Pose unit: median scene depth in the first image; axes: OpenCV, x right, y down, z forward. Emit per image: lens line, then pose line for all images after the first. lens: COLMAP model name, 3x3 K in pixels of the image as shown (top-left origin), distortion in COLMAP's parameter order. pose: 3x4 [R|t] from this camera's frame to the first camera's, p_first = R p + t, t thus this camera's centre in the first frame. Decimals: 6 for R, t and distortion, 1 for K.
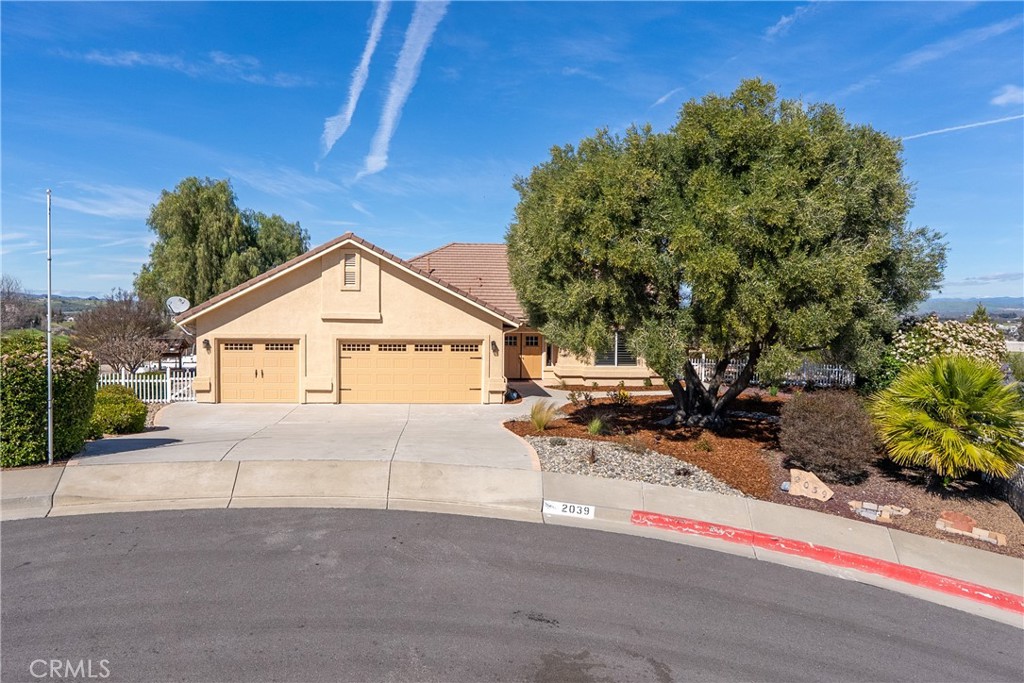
lens RADIAL K [[660.0, 0, 503.3], [0, 660.0, 322.8], [0, 0, 1]] dist [-0.006588, -0.002065]
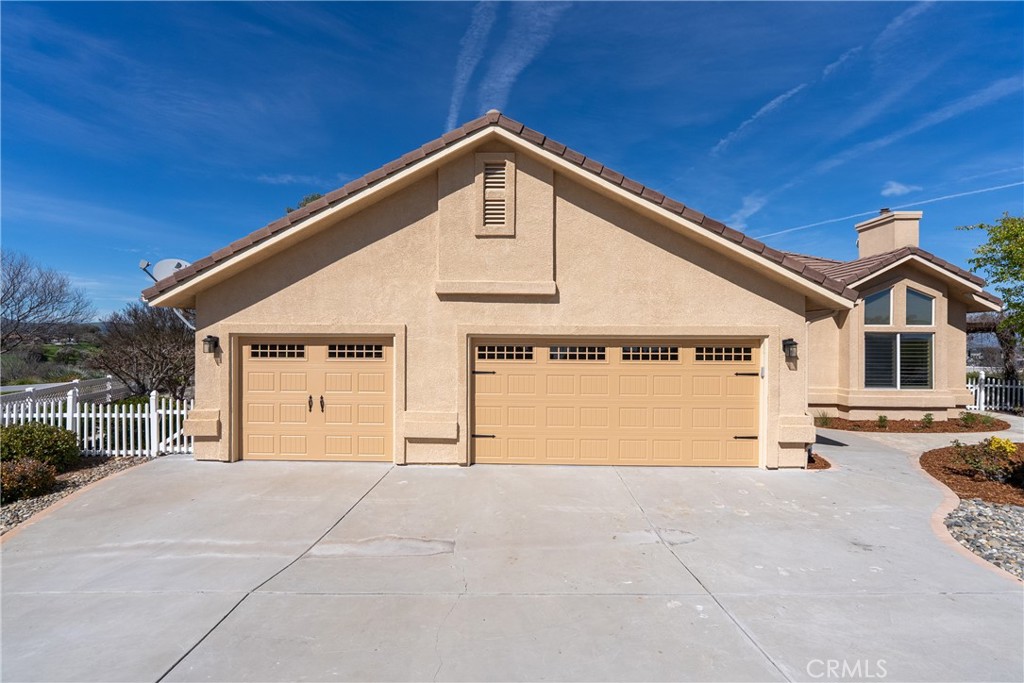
lens RADIAL K [[459.7, 0, 506.8], [0, 459.7, 341.9], [0, 0, 1]] dist [-0.003686, 0.001144]
pose [[0.997011, -0.002856, -0.077205, -0.197310], [0.001245, 0.999781, -0.020899, 0.037176], [0.077248, 0.020740, 0.996796, 0.661375]]
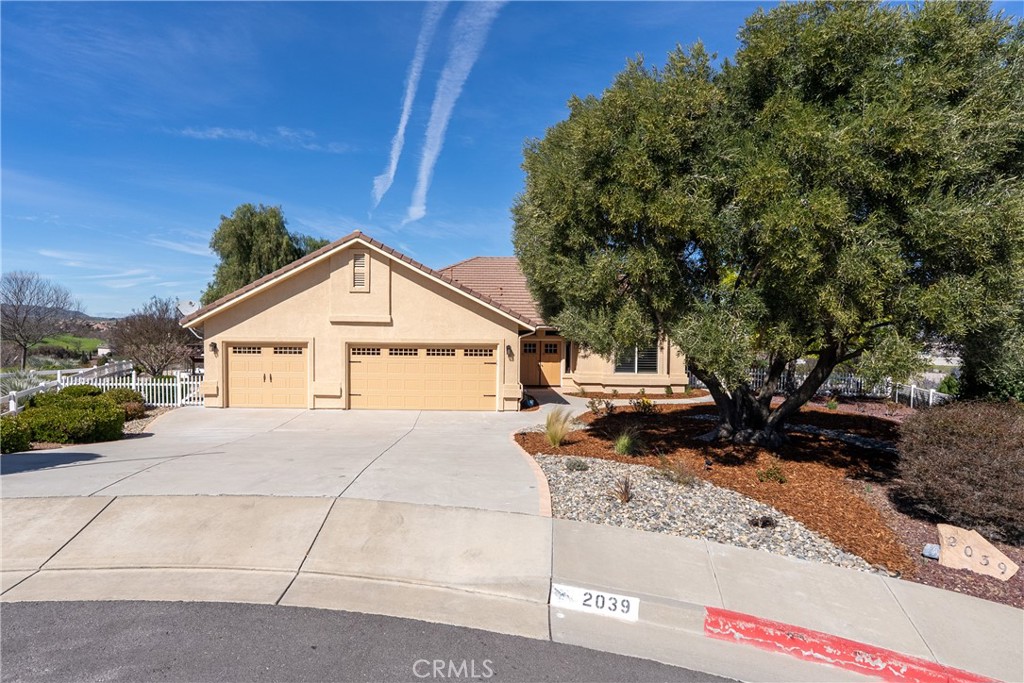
lens RADIAL K [[534.0, 0, 500.5], [0, 534.0, 341.8], [0, 0, 1]] dist [-0.003242, 0.003917]
pose [[0.998242, 0.002510, -0.059223, 0.019559], [-0.002508, 0.999997, 0.000101, 0.022942], [0.059223, 0.000048, 0.998245, 0.235594]]
